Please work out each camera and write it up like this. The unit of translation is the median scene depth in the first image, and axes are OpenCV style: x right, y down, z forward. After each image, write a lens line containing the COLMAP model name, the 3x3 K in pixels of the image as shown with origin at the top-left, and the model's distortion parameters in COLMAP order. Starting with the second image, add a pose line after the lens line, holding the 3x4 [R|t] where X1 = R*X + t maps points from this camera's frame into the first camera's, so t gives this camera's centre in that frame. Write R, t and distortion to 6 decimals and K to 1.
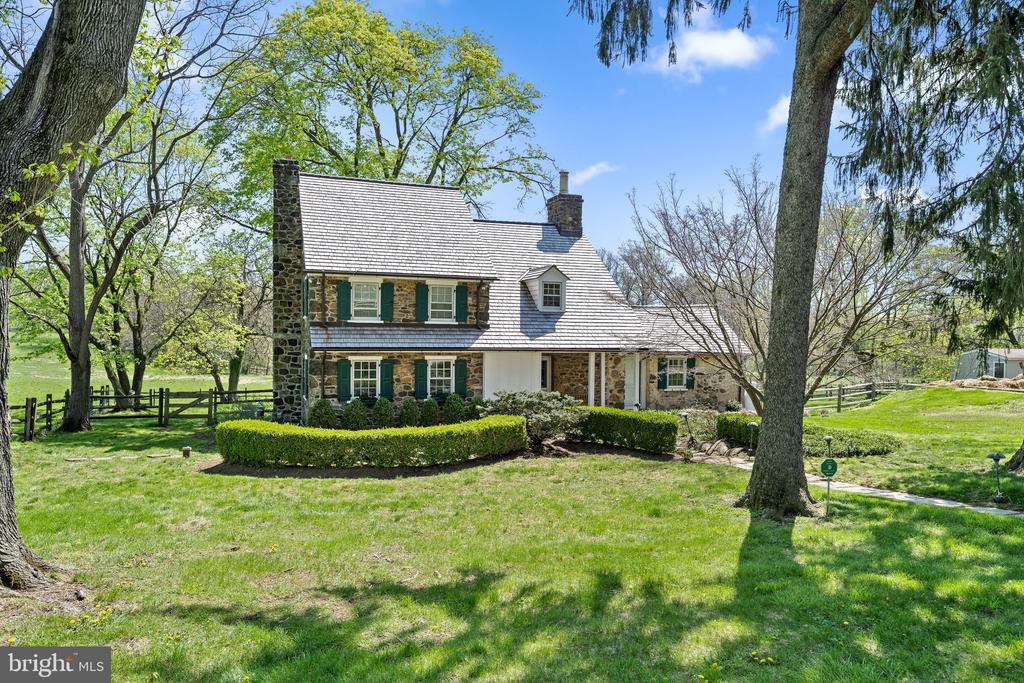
lens RADIAL K [[703.2, 0, 511.6], [0, 703.2, 343.1], [0, 0, 1]] dist [-0.002211, -0.000936]
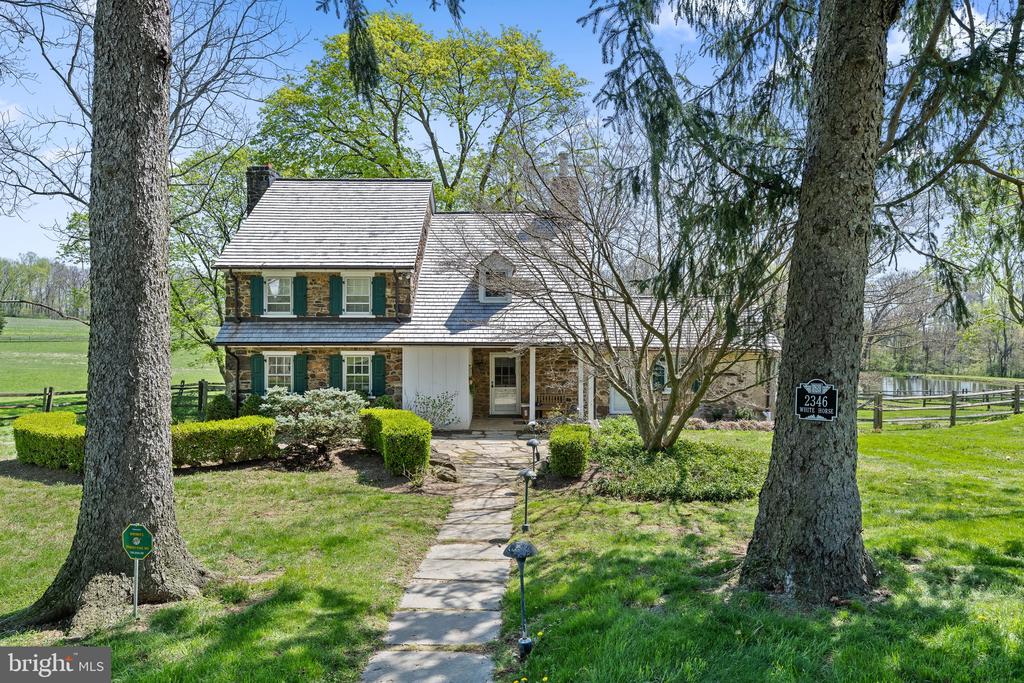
lens RADIAL K [[598.5, 0, 512.2], [0, 598.5, 340.8], [0, 0, 1]] dist [0.003224, 0.000268]
pose [[0.931575, -0.005130, -0.363512, 0.388194], [0.003558, 0.999981, -0.004994, 0.008991], [0.363531, 0.003359, 0.931576, 0.320041]]
